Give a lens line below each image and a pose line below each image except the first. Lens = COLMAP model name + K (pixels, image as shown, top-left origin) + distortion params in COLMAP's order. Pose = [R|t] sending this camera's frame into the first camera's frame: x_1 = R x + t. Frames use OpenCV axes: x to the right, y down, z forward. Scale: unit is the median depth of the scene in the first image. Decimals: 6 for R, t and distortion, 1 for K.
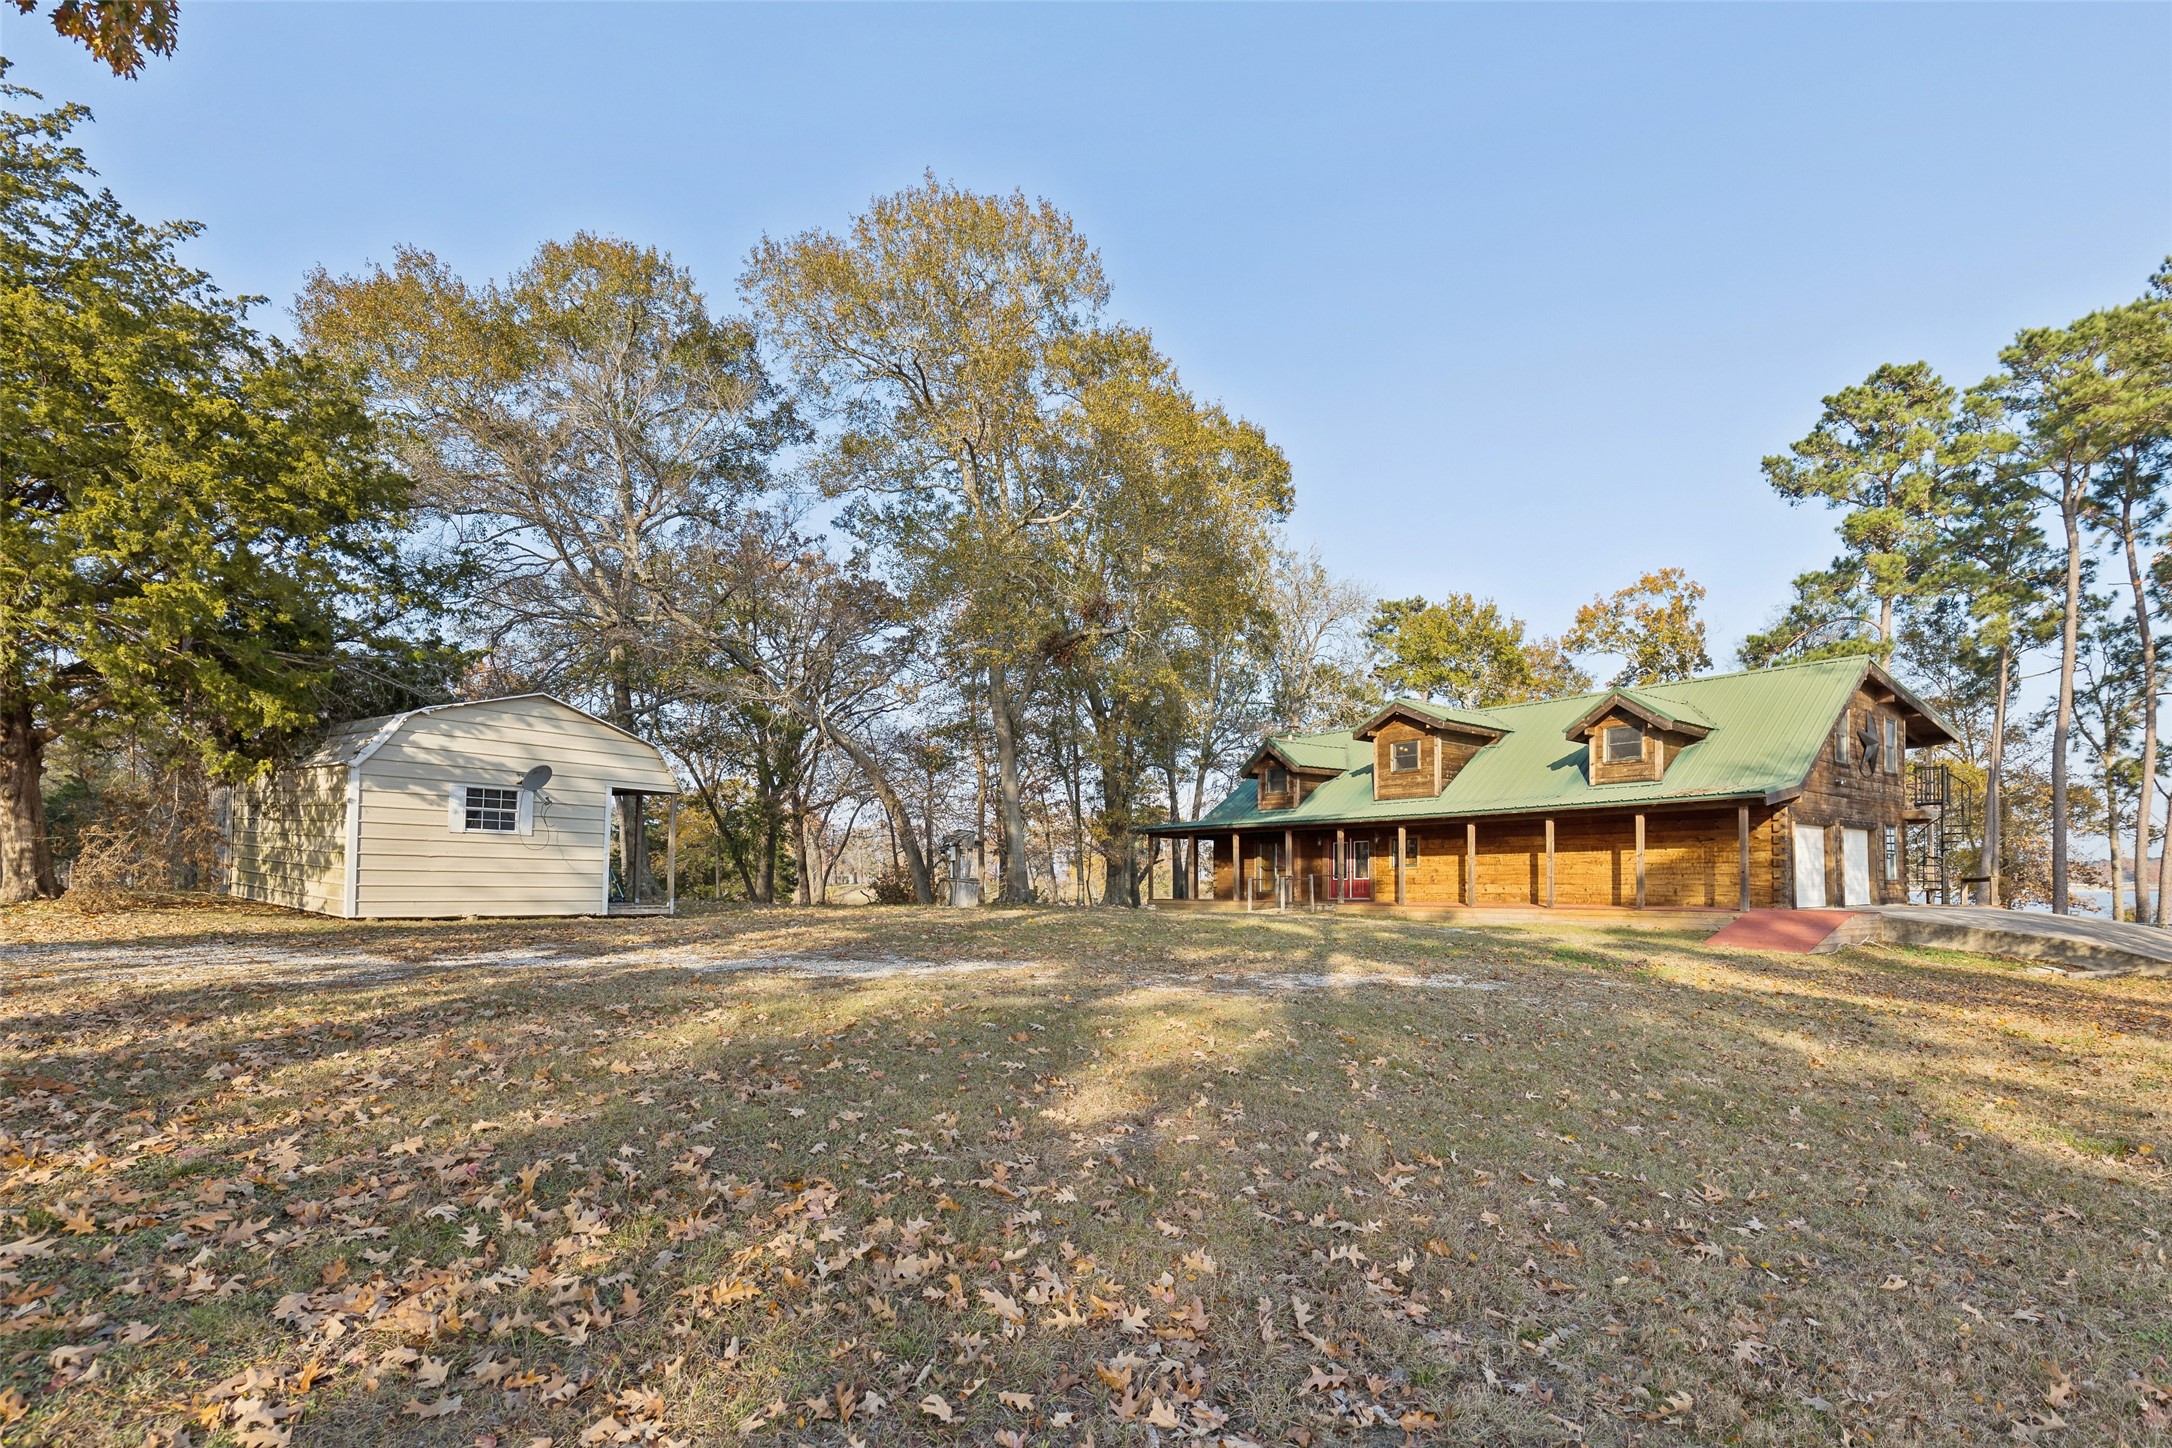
lens RADIAL K [[1000.7, 0, 1088.7], [0, 1000.7, 736.4], [0, 0, 1]] dist [-0.000104, -0.000512]
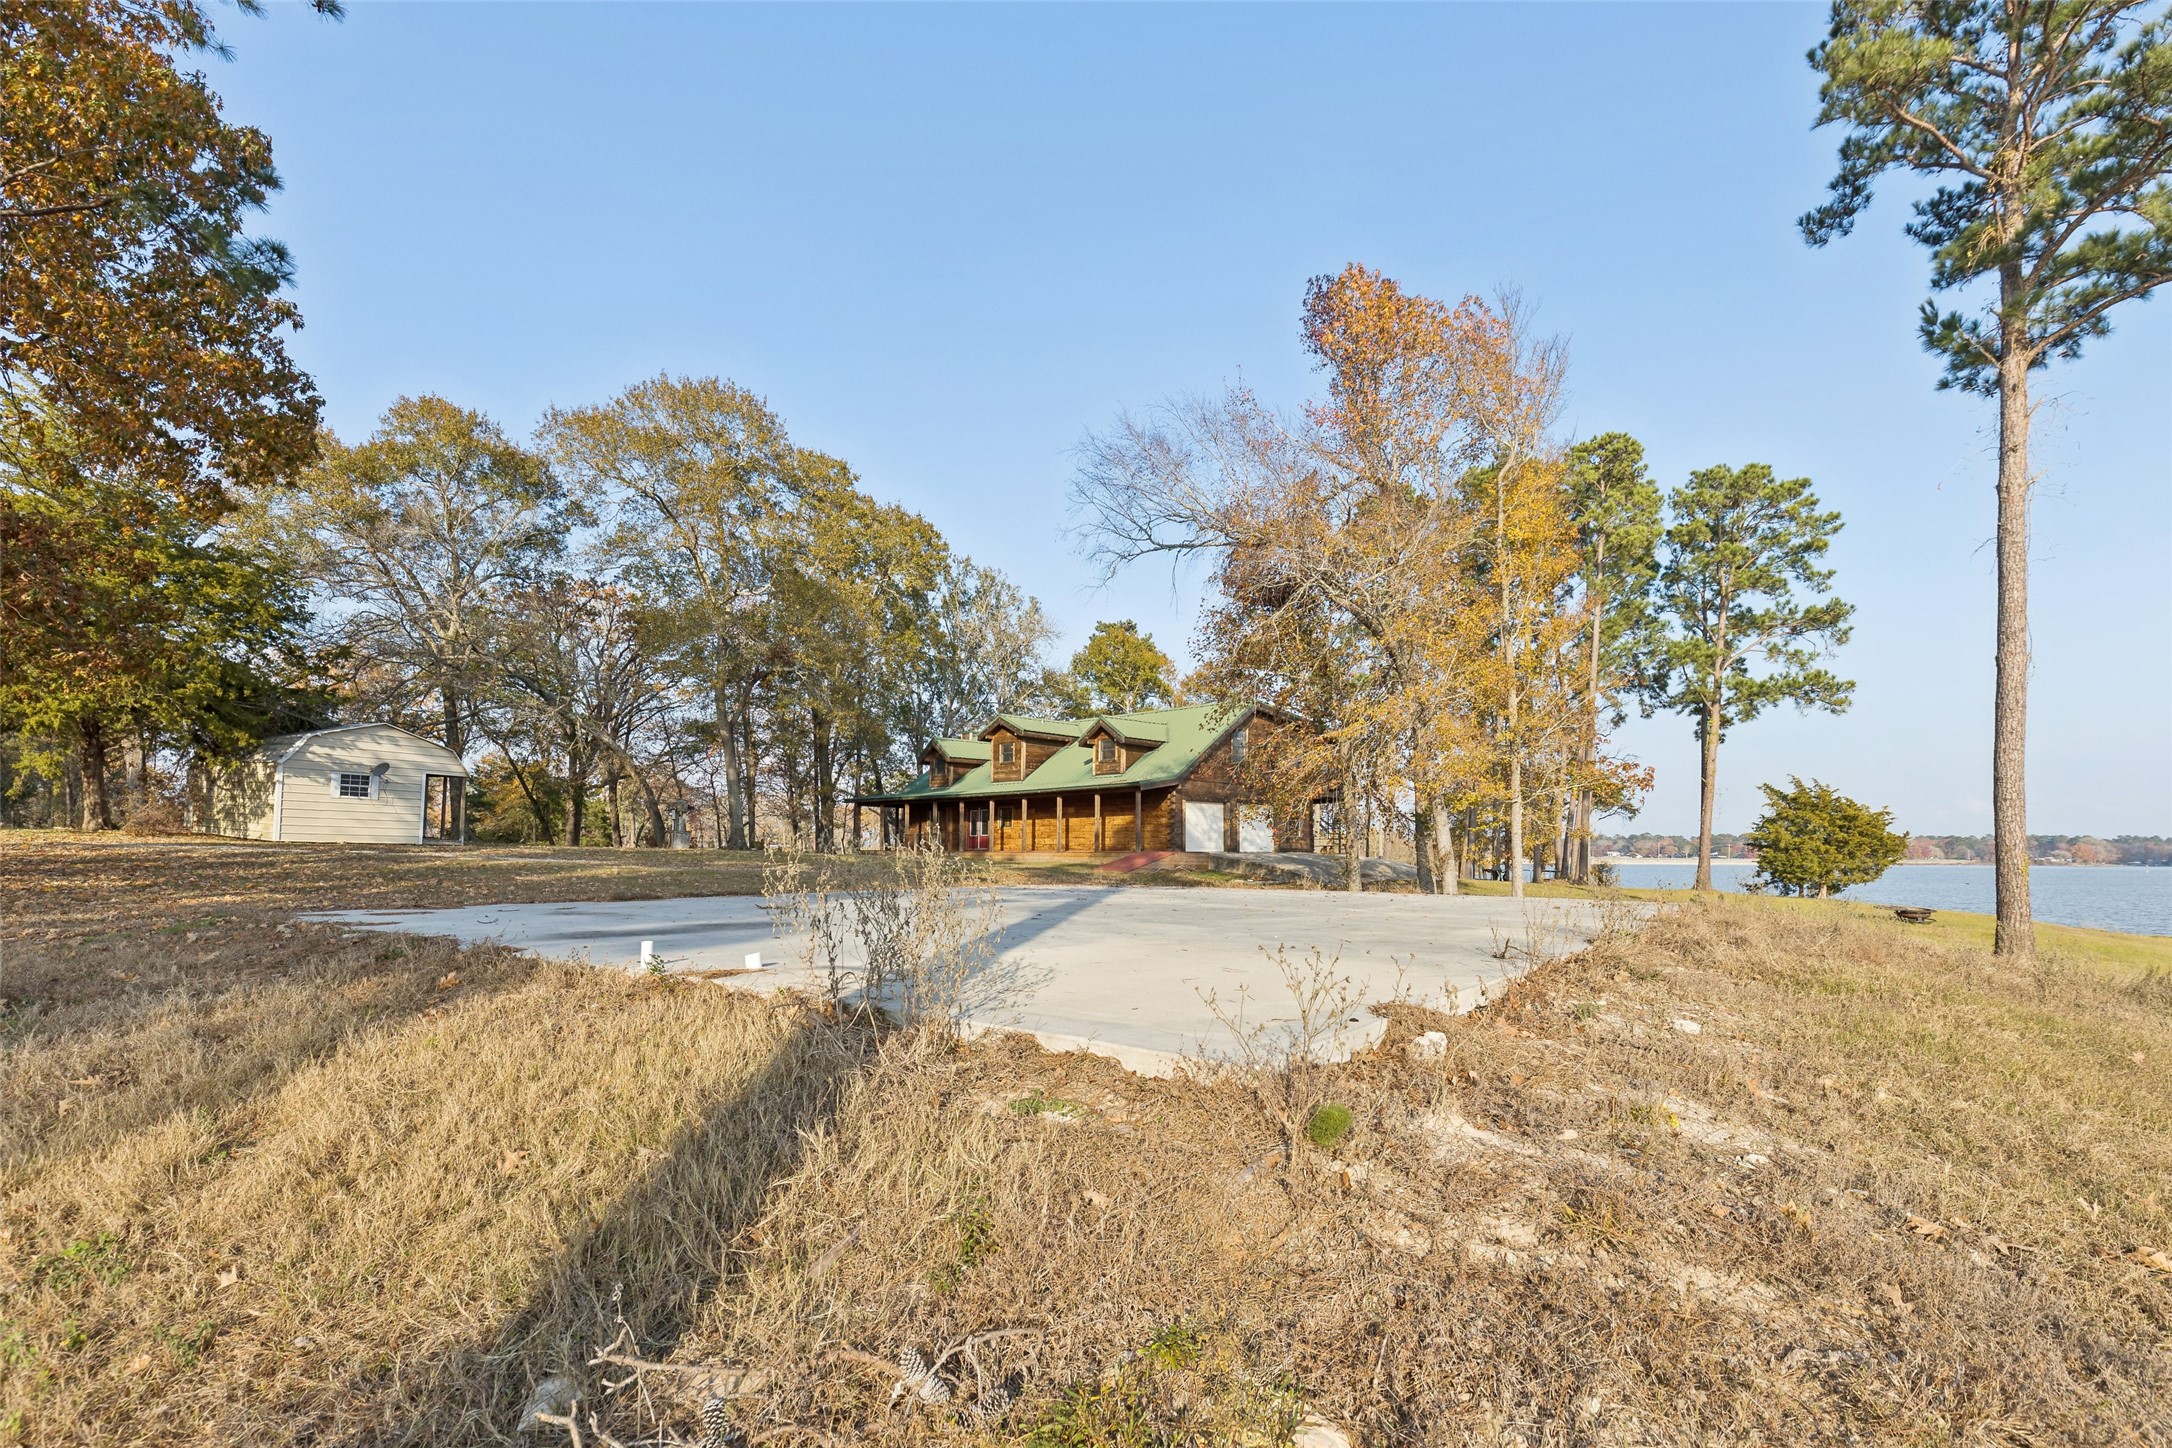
lens RADIAL K [[1000.7, 0, 1083.3], [0, 1000.7, 712.9], [0, 0, 1]] dist [-0.000104, -0.000512]
pose [[0.995371, 0.020201, 0.093958, 0.352520], [-0.020837, 0.999766, 0.005794, -0.062500], [-0.093819, -0.007725, 0.995559, -0.600554]]
